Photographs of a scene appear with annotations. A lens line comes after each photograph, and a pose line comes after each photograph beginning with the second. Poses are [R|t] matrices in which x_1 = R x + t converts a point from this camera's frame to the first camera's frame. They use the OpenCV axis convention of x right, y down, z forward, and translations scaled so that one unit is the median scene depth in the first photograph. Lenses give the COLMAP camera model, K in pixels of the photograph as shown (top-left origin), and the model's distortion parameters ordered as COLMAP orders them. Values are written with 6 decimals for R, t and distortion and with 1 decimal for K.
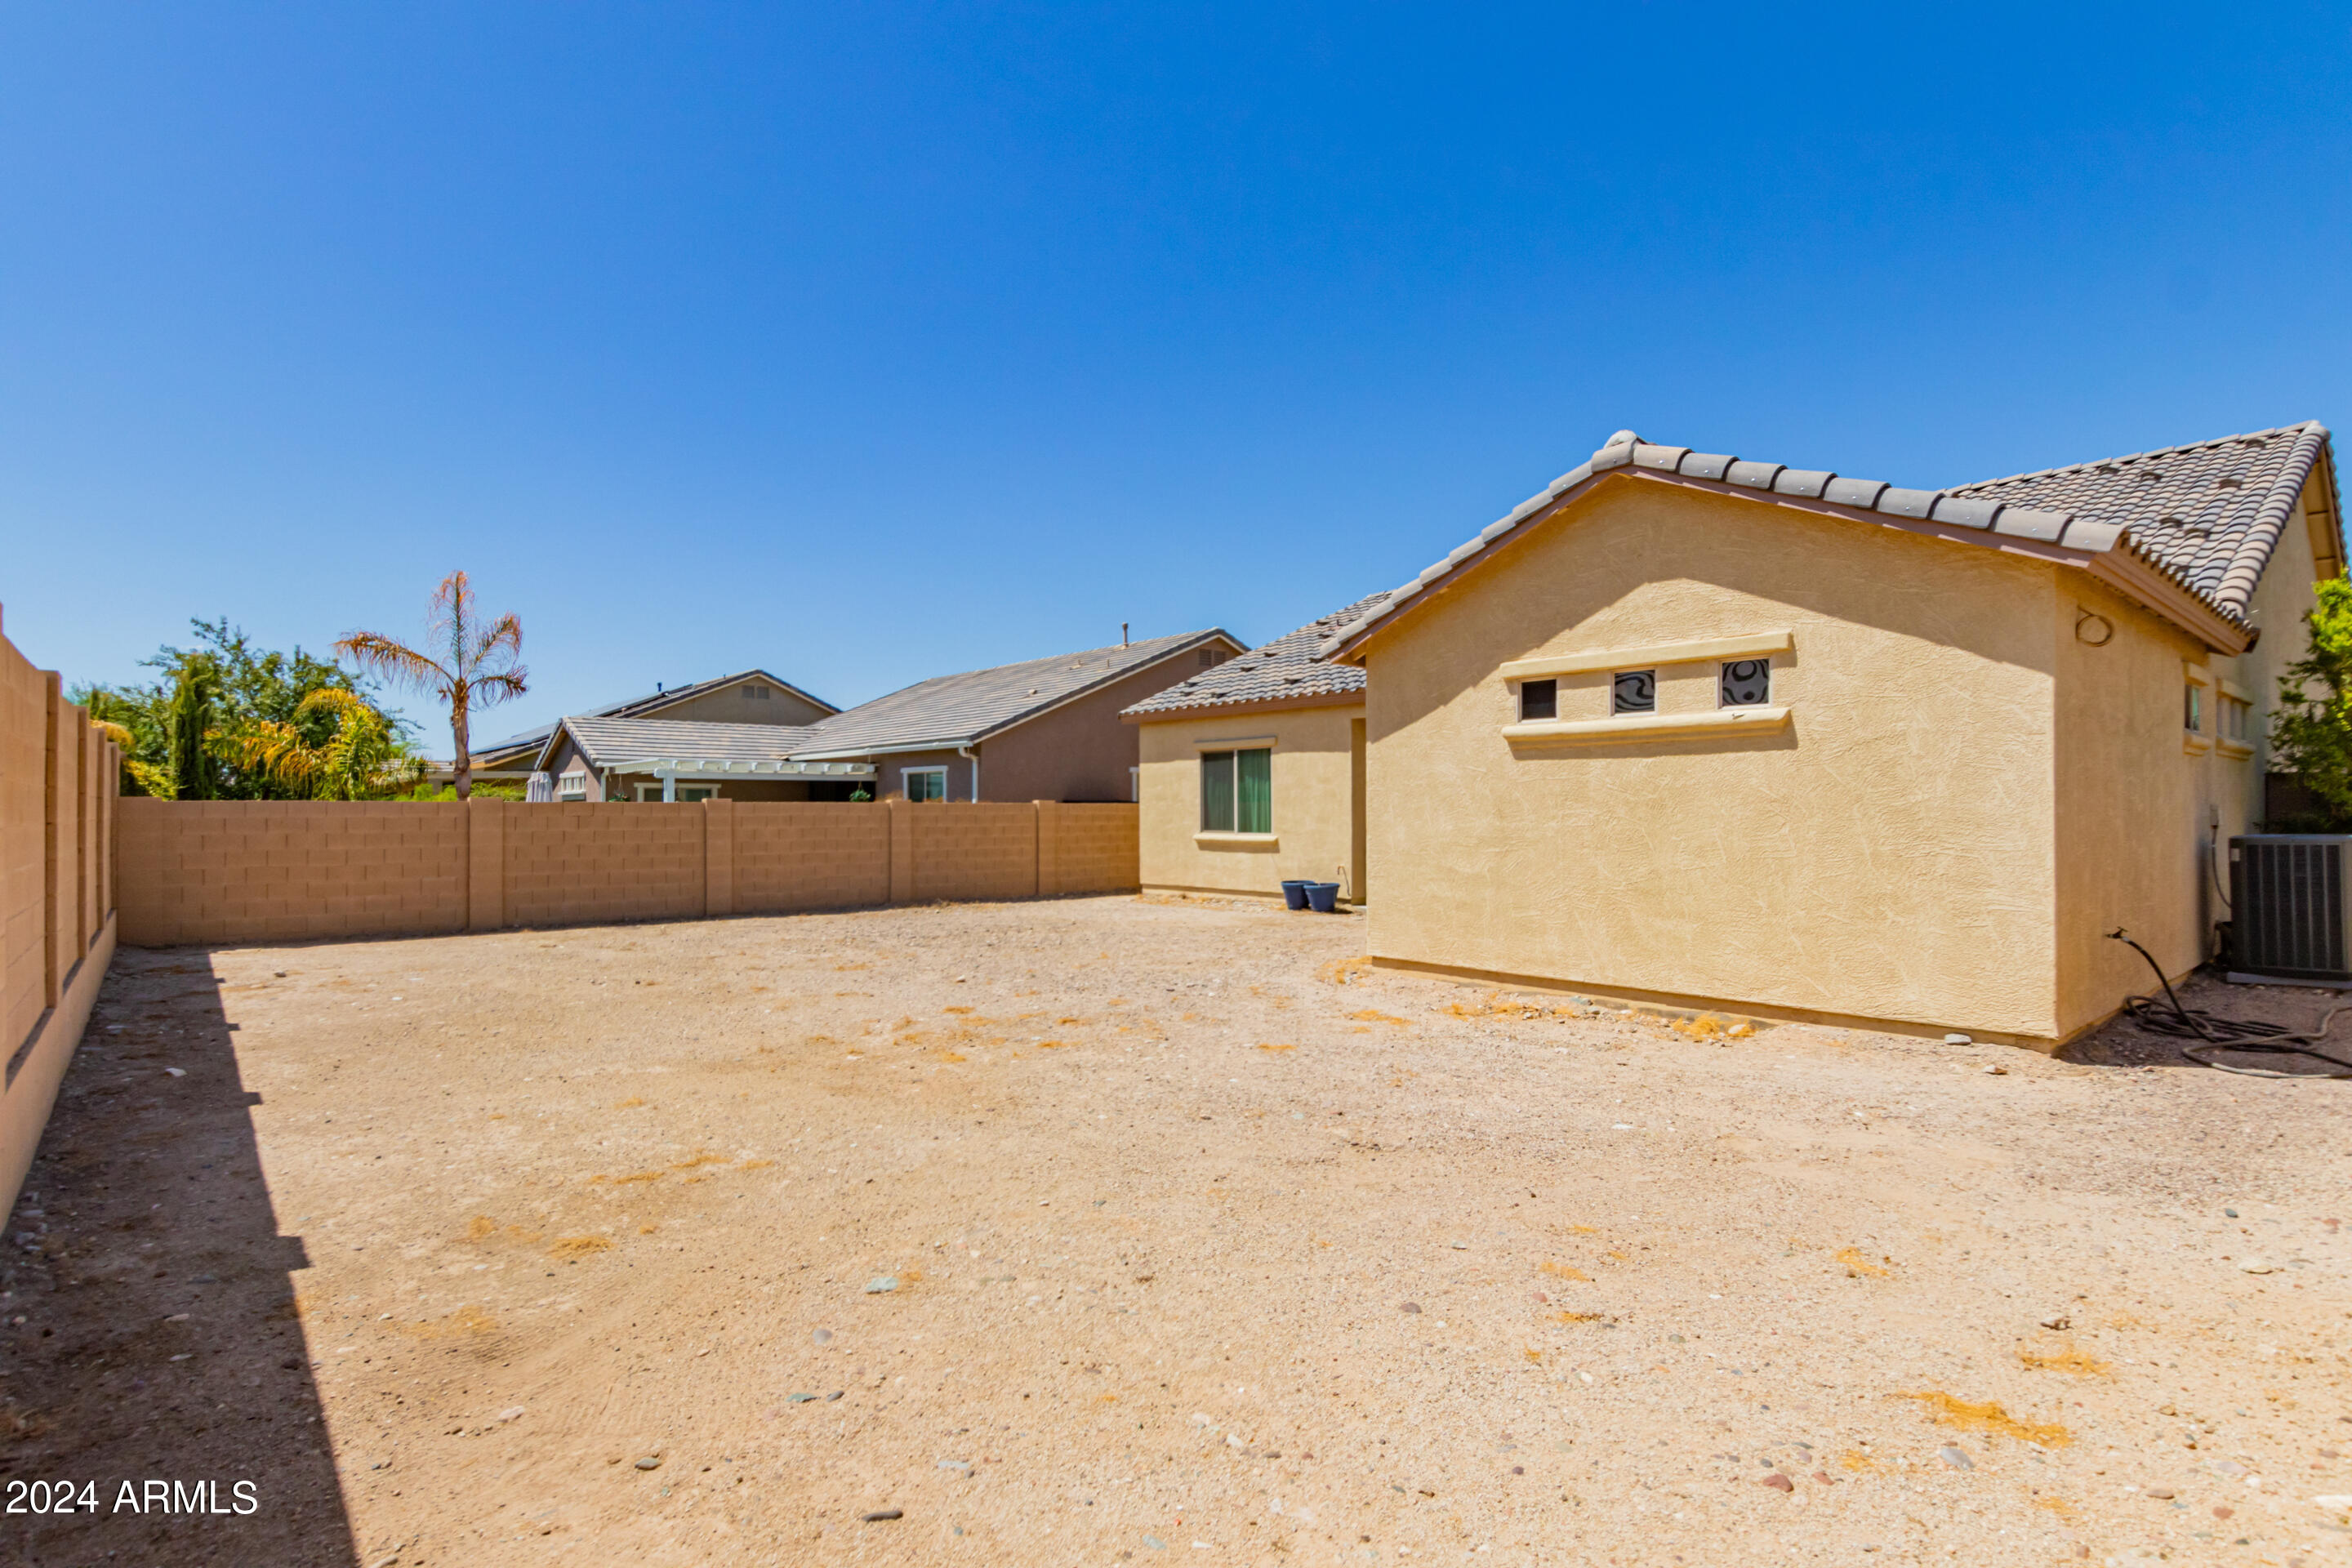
lens RADIAL K [[1120.8, 0, 1169.9], [0, 1120.8, 802.6], [0, 0, 1]] dist [0.006157, 0.000947]
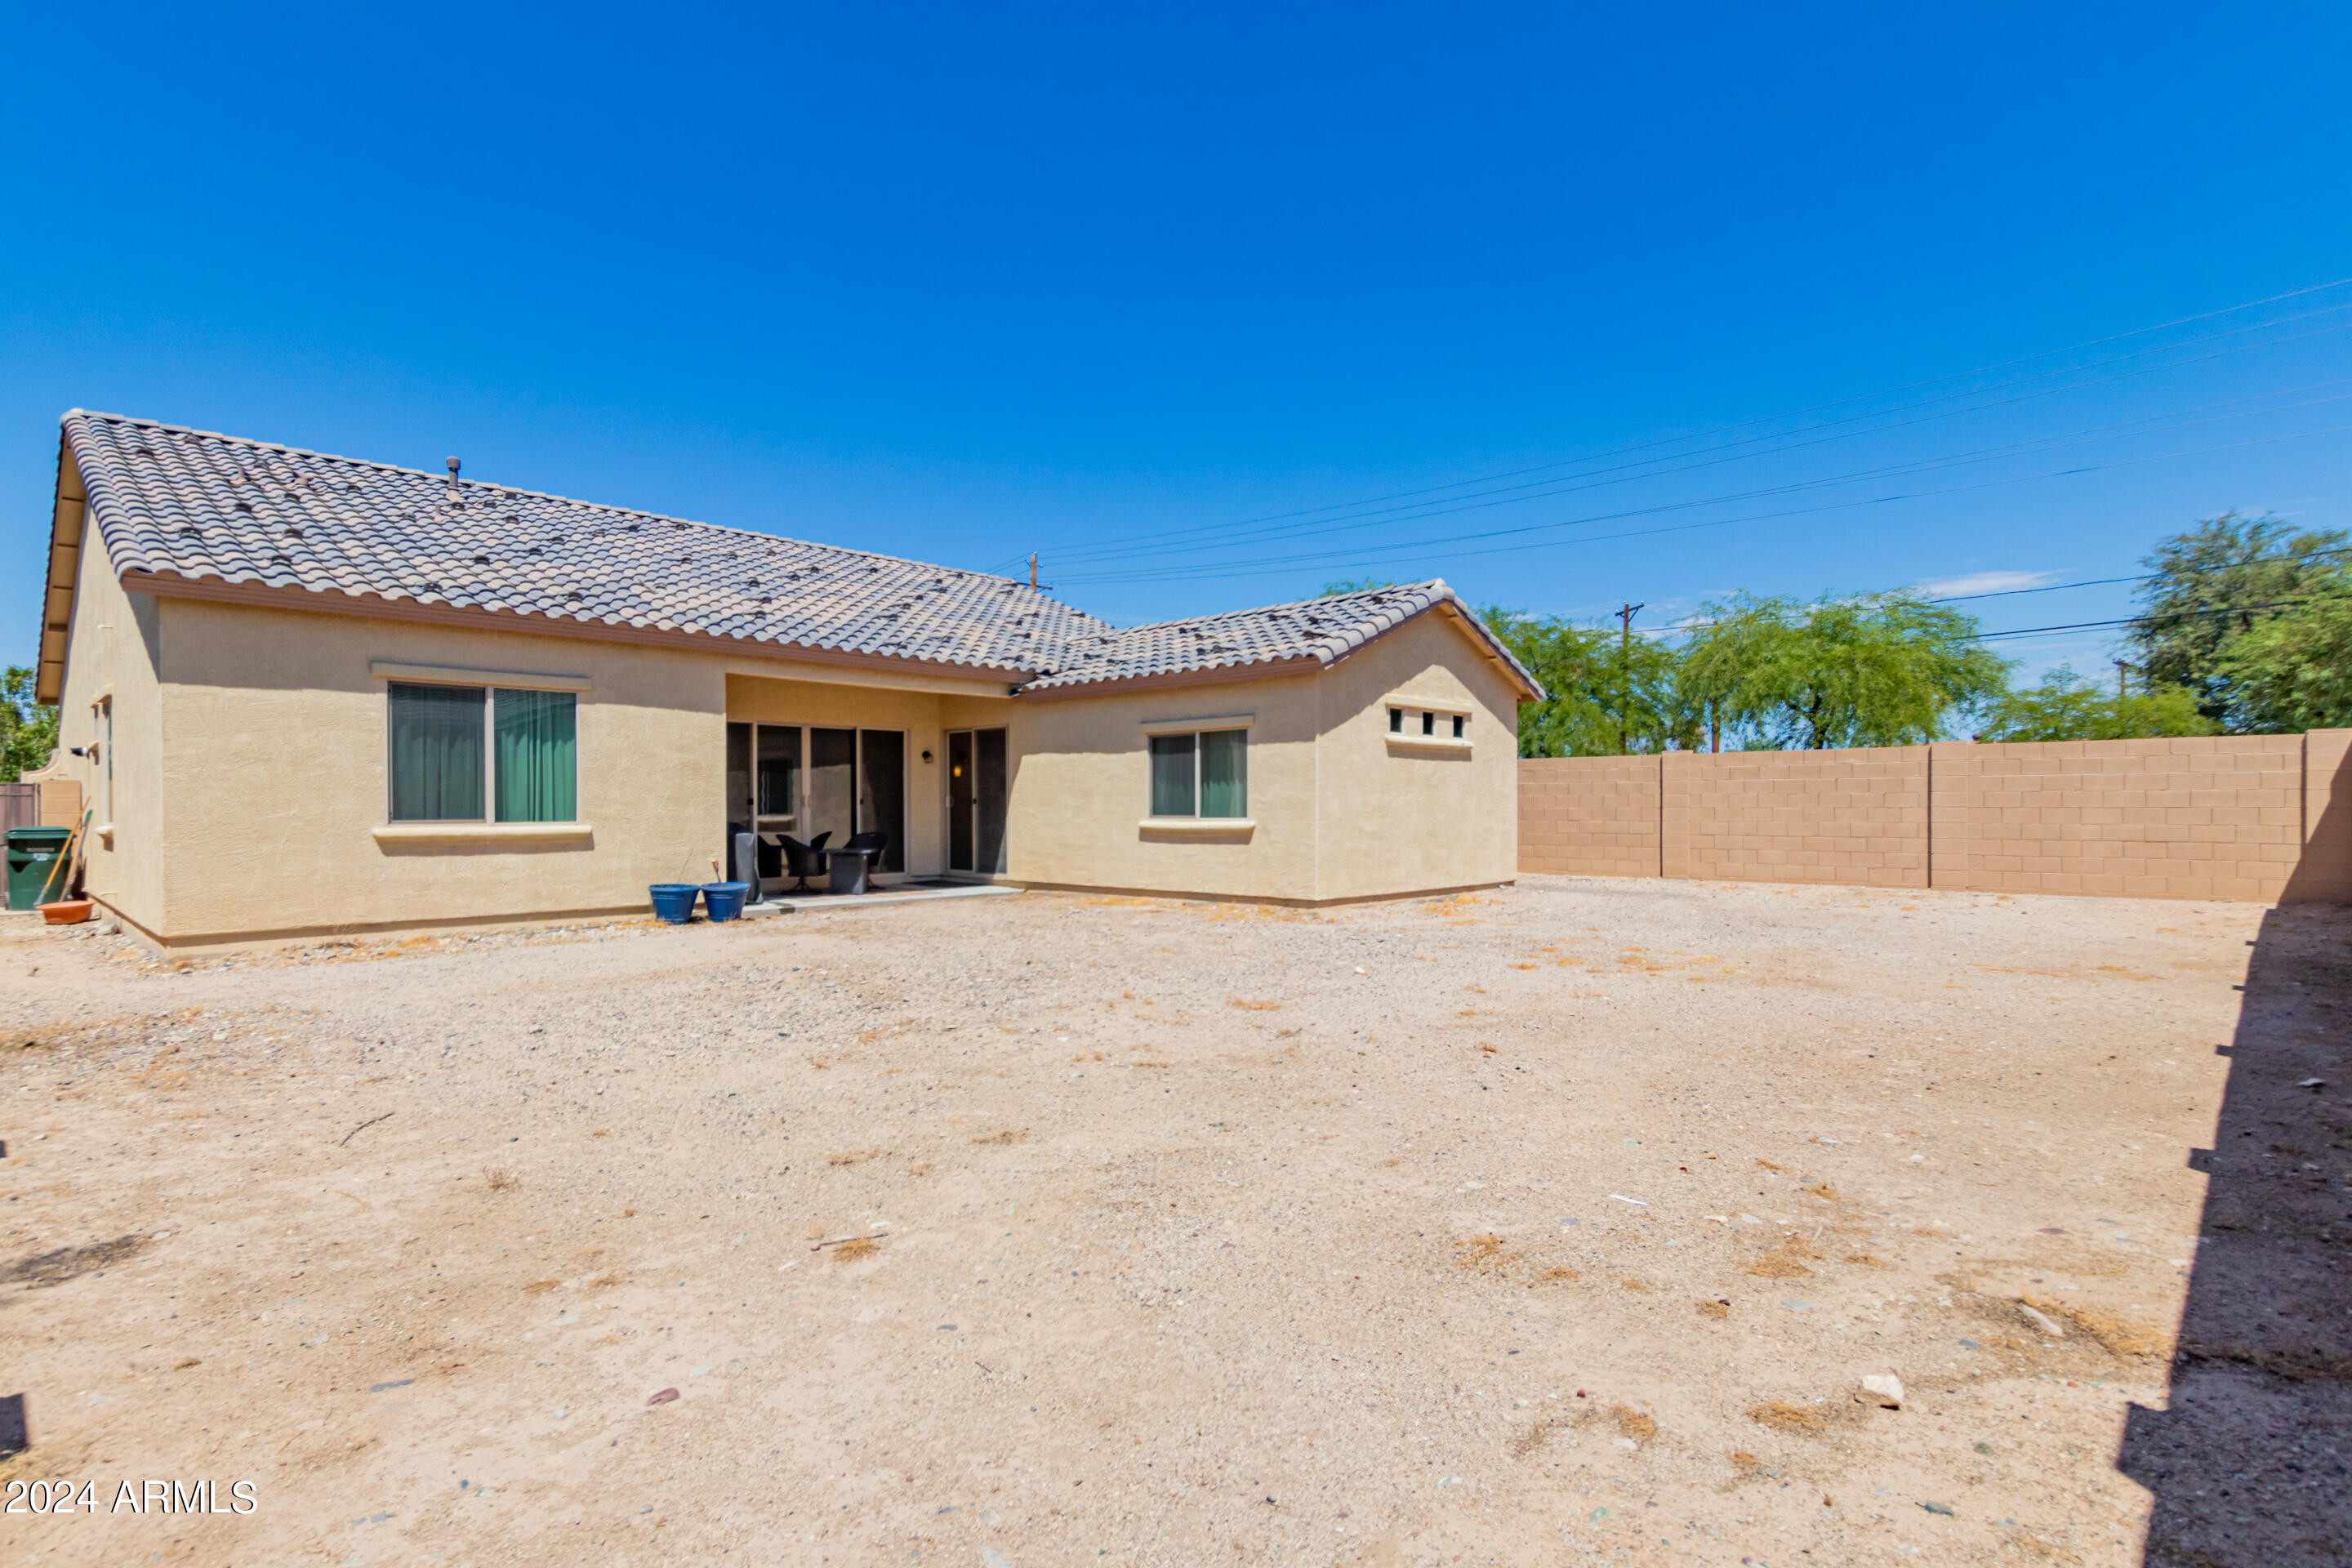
lens RADIAL K [[1120.8, 0, 1174.1], [0, 1120.8, 786.7], [0, 0, 1]] dist [0.006157, 0.000947]
pose [[-0.081611, 0.022877, 0.996402, -1.200137], [-0.004380, 0.999719, -0.023312, 0.040761], [-0.996655, -0.006267, -0.081487, 1.393232]]
